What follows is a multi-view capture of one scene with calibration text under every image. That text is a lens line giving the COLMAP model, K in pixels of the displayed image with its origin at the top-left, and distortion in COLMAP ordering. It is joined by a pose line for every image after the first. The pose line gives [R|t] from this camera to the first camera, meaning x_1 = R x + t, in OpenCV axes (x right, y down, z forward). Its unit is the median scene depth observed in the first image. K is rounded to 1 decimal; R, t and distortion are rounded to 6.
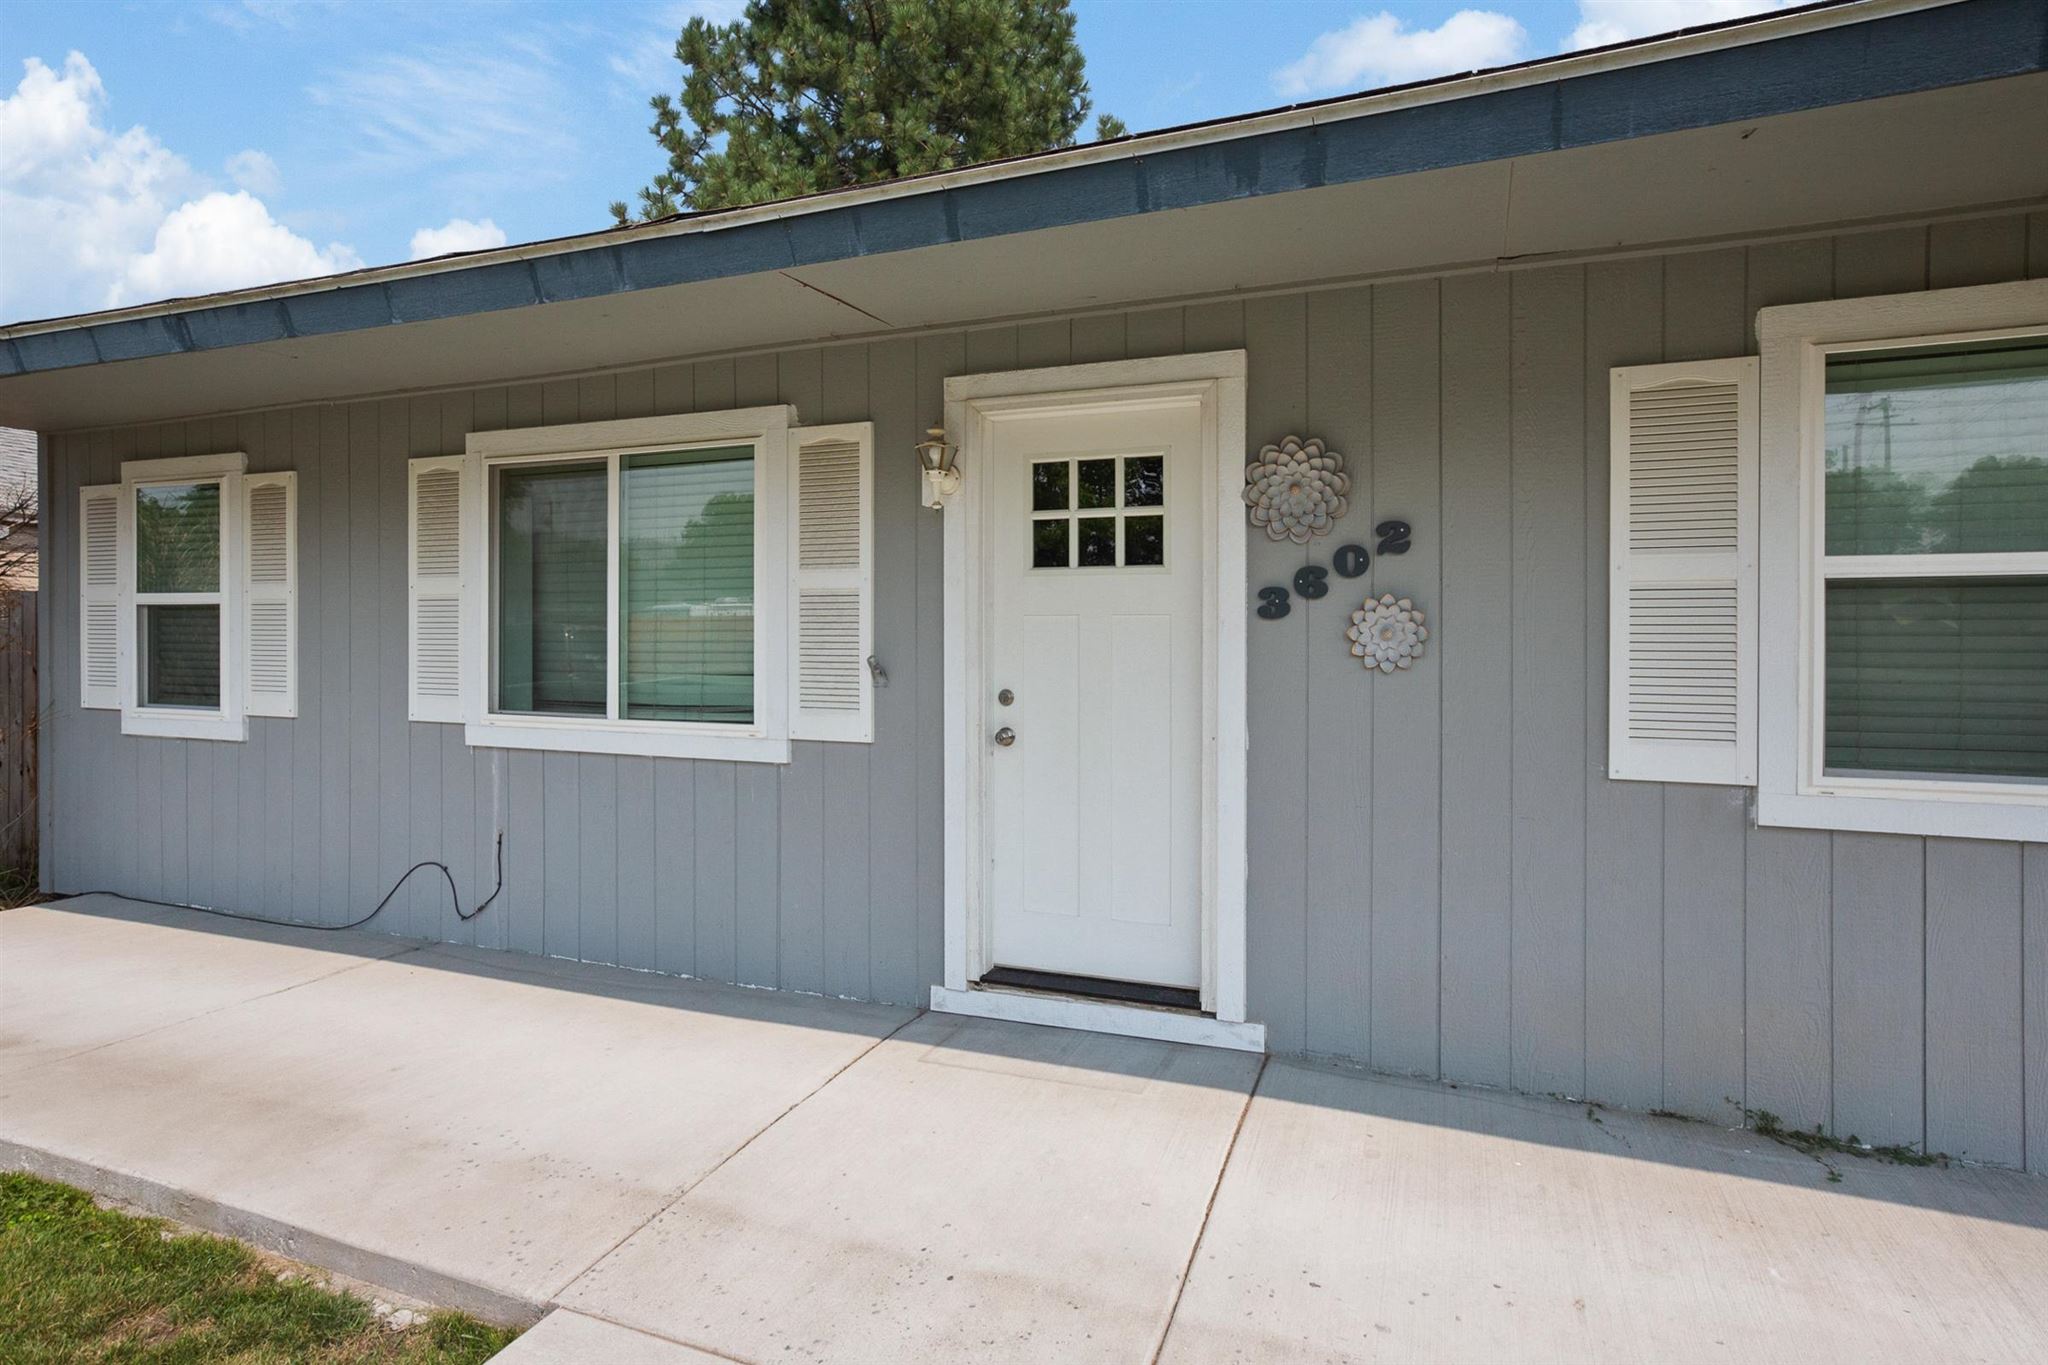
lens RADIAL K [[1117.4, 0, 1024.0], [0, 1117.4, 648.7], [0, 0, 1]] dist [0.001994, 0.000839]
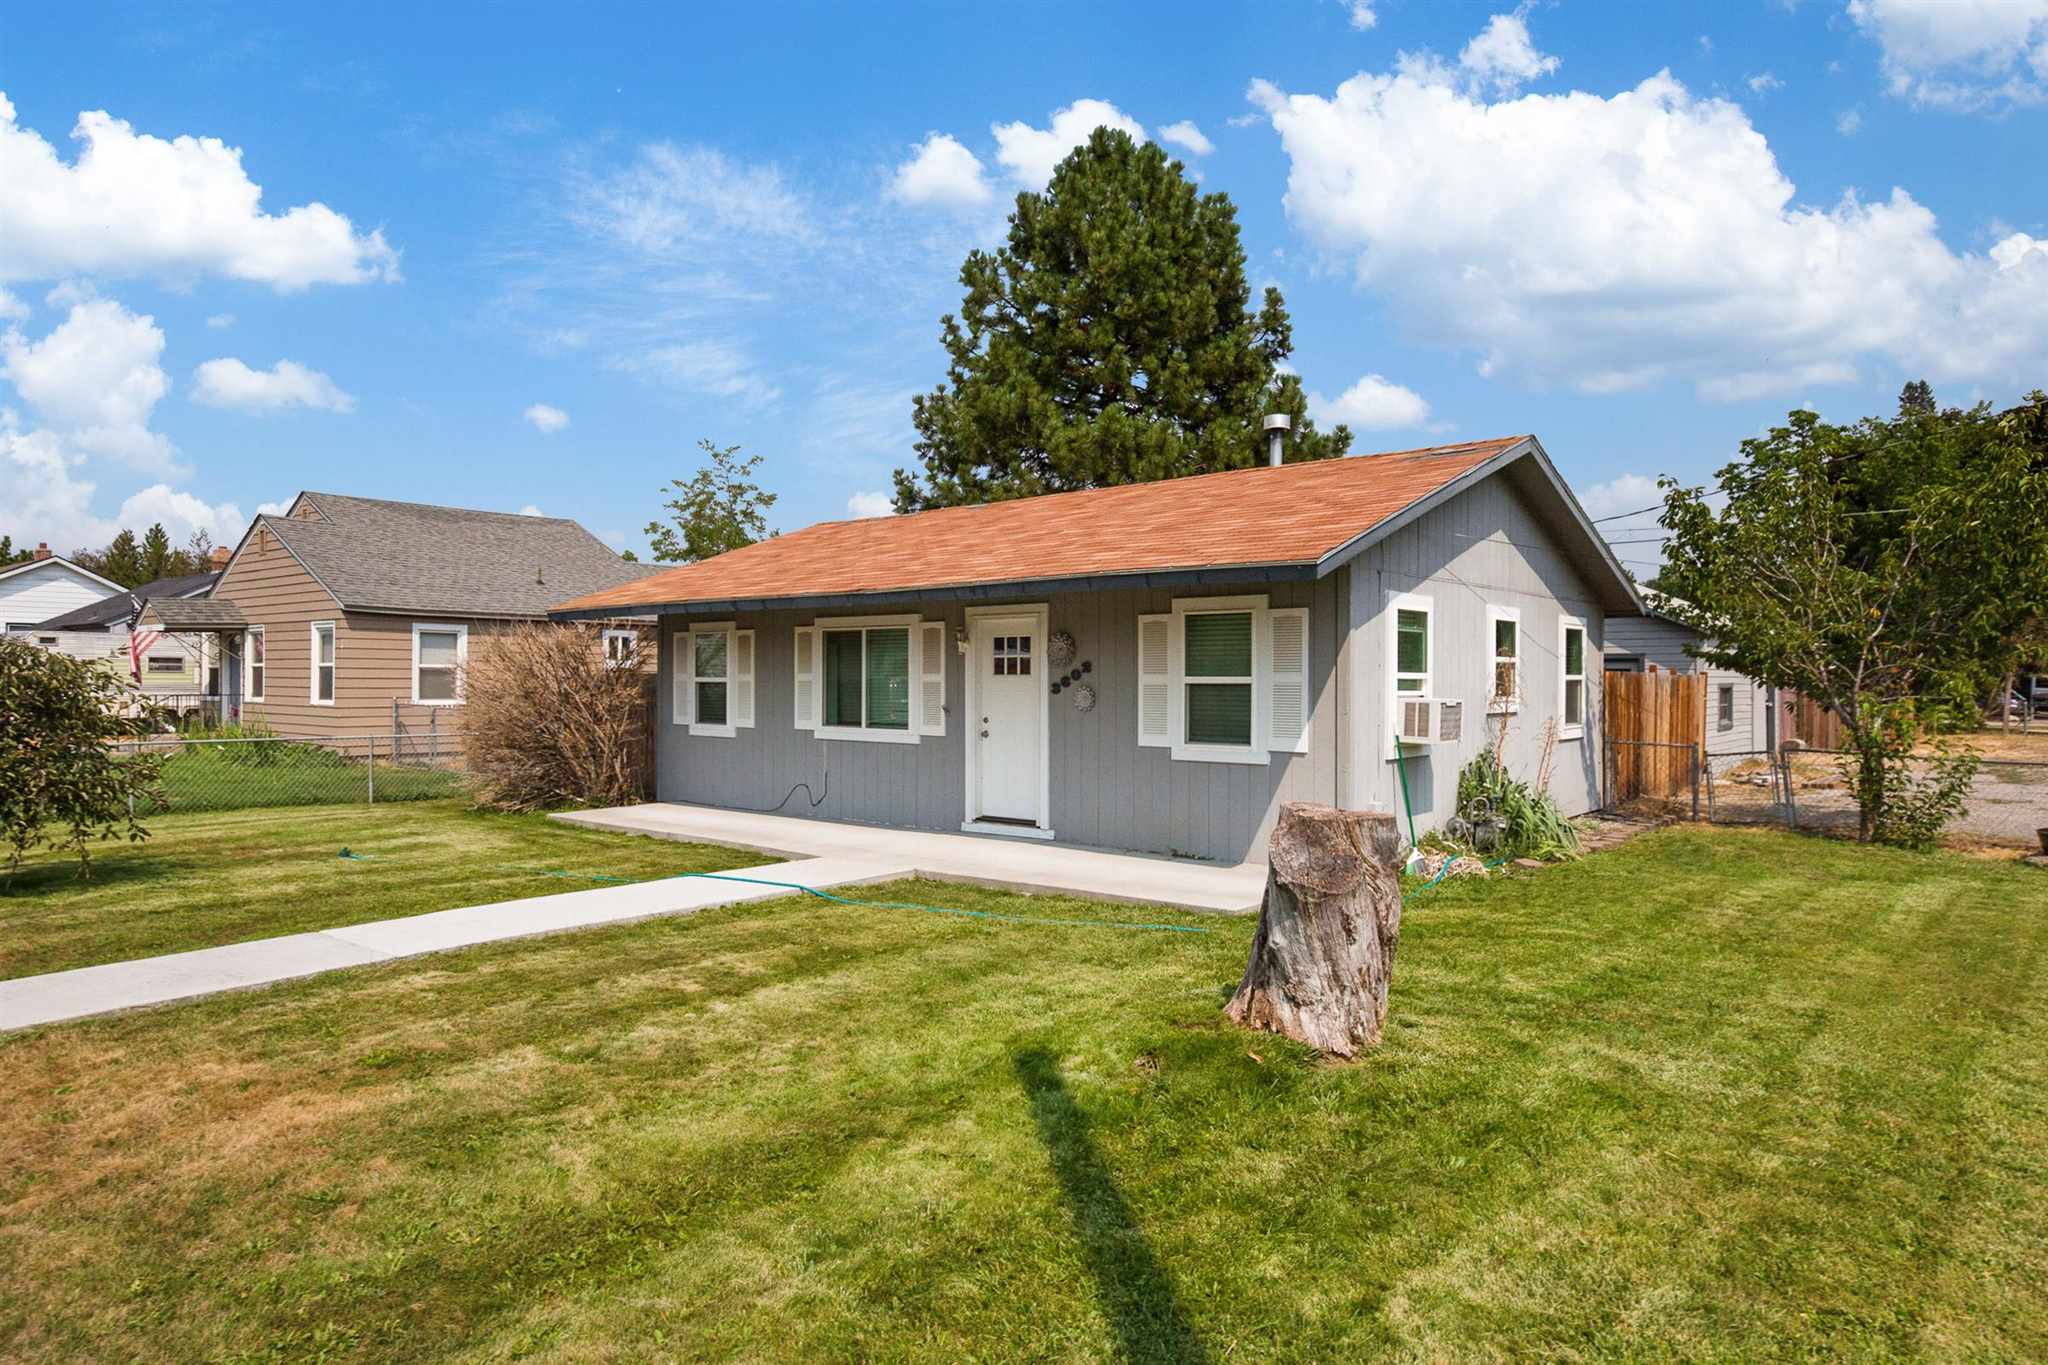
lens RADIAL K [[1311.4, 0, 1024.0], [0, 1311.4, 682.5], [0, 0, 1]] dist [-0.001669, -0.000176]
pose [[0.949480, 0.001425, -0.313826, 0.972740], [-0.004735, 0.999941, -0.009784, -0.017246], [0.313793, 0.010776, 0.949430, -1.841949]]
